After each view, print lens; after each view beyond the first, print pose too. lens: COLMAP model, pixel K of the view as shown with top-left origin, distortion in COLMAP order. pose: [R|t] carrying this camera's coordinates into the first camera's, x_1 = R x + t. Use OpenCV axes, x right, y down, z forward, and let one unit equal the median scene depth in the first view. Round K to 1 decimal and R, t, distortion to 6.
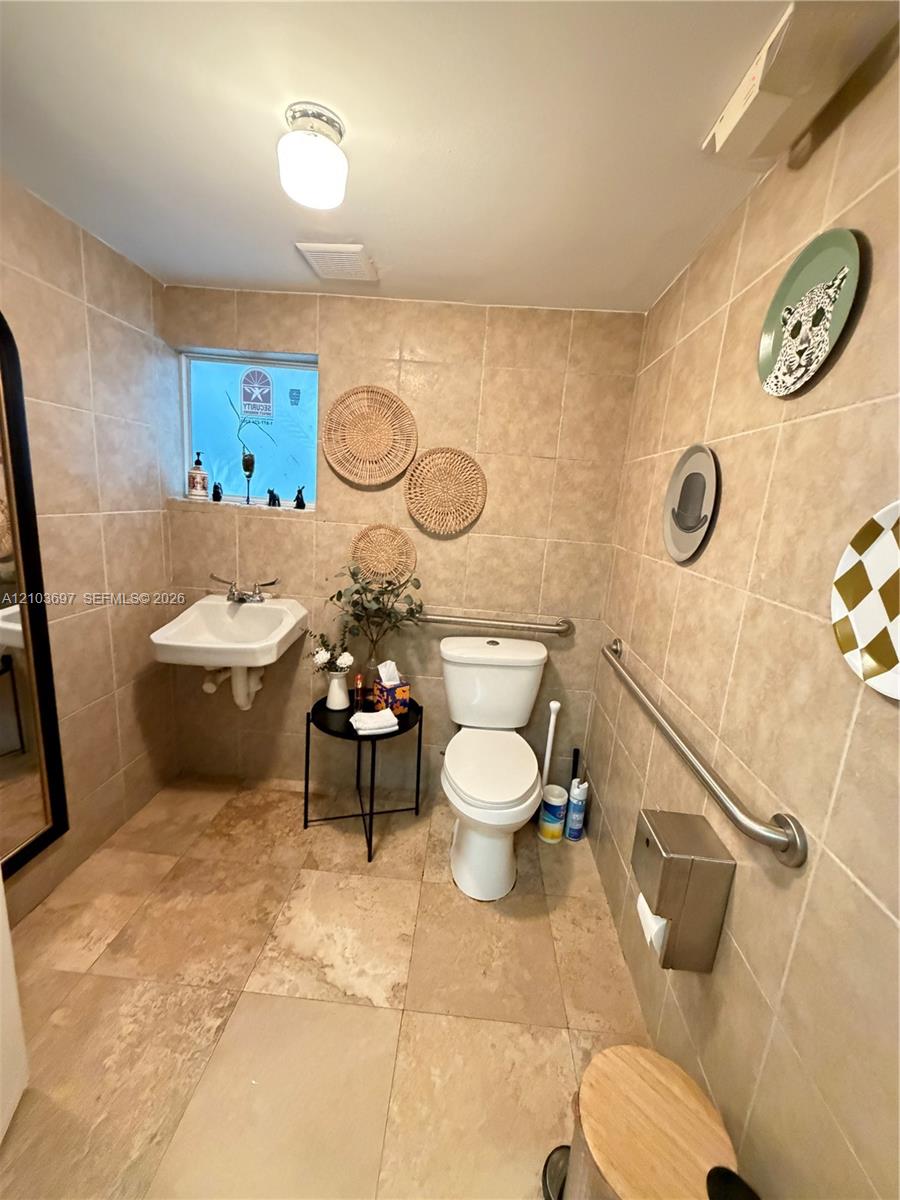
lens RADIAL K [[479.7, 0, 451.2], [0, 479.7, 598.7], [0, 0, 1]] dist [0.000938, 0.000051]
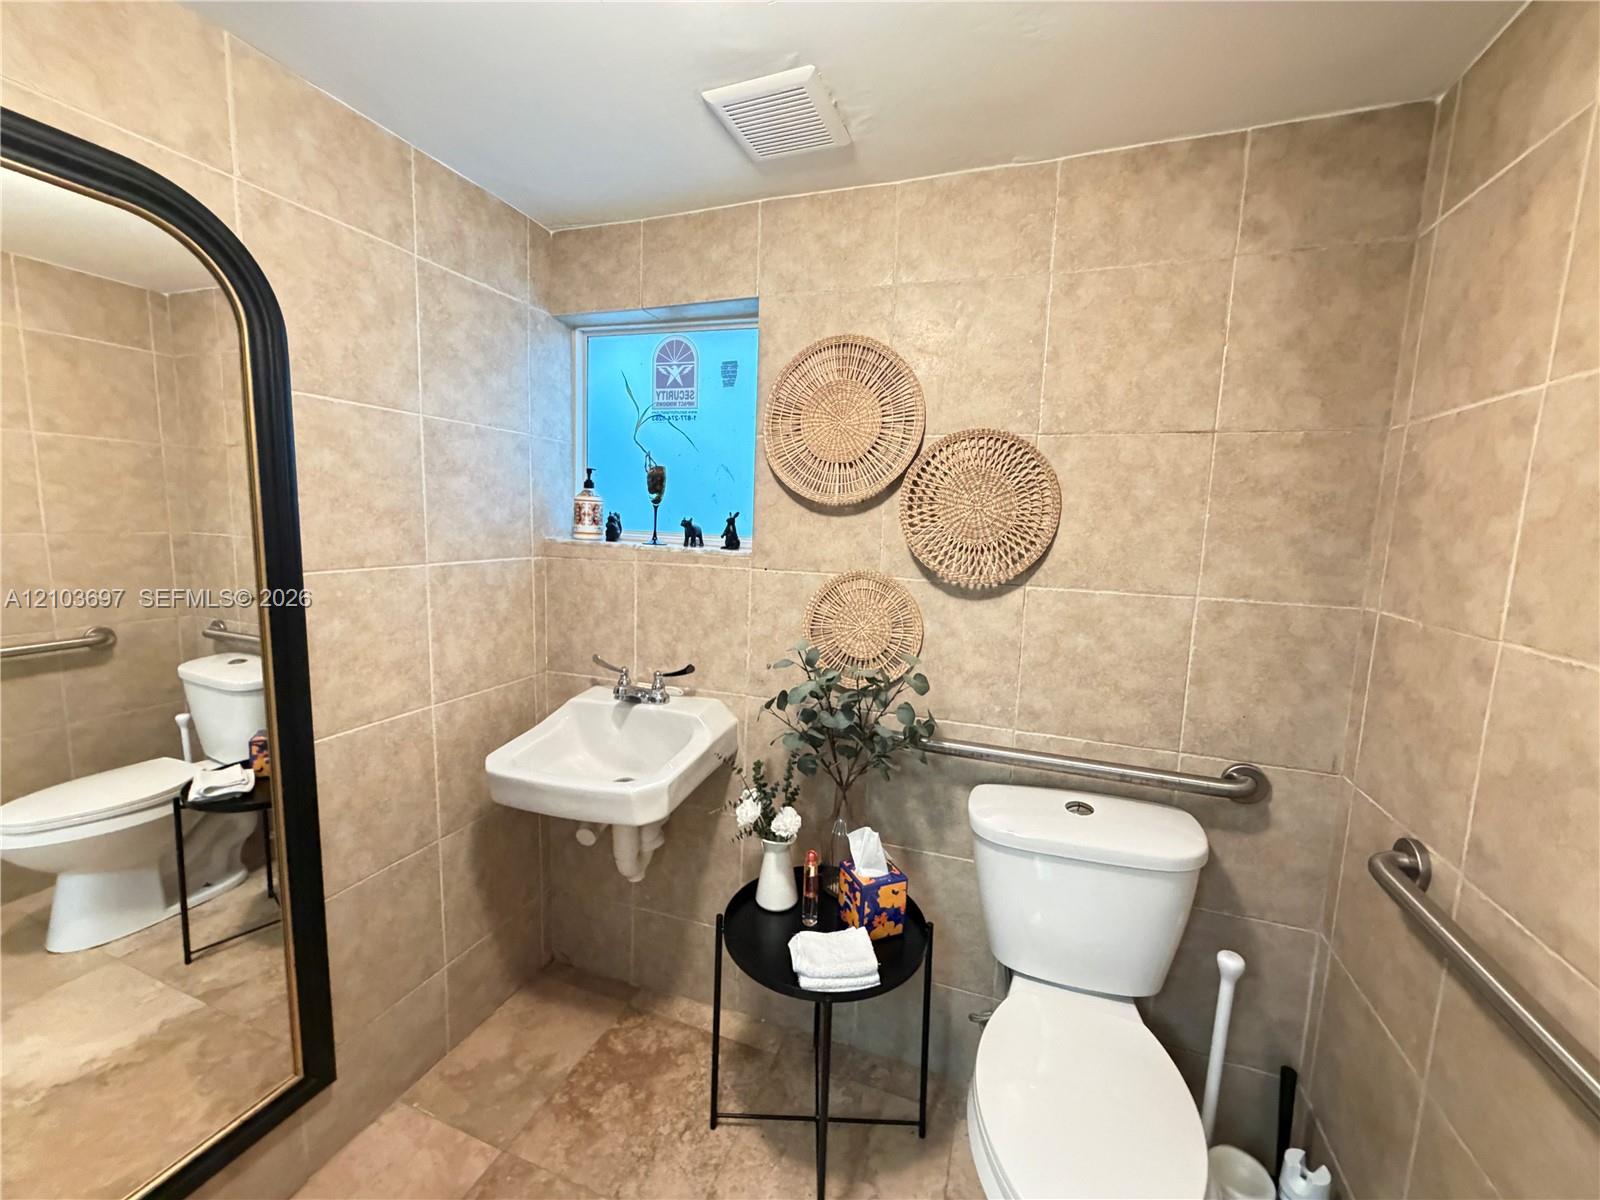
lens RADIAL K [[639.6, 0, 798.8], [0, 639.6, 599.1], [0, 0, 1]] dist [0.000938, 0.000051]
pose [[0.954985, -0.004869, -0.296614, 0.007989], [-0.024332, 0.995211, -0.094677, -0.052868], [0.295654, 0.097632, 0.950293, 0.278480]]
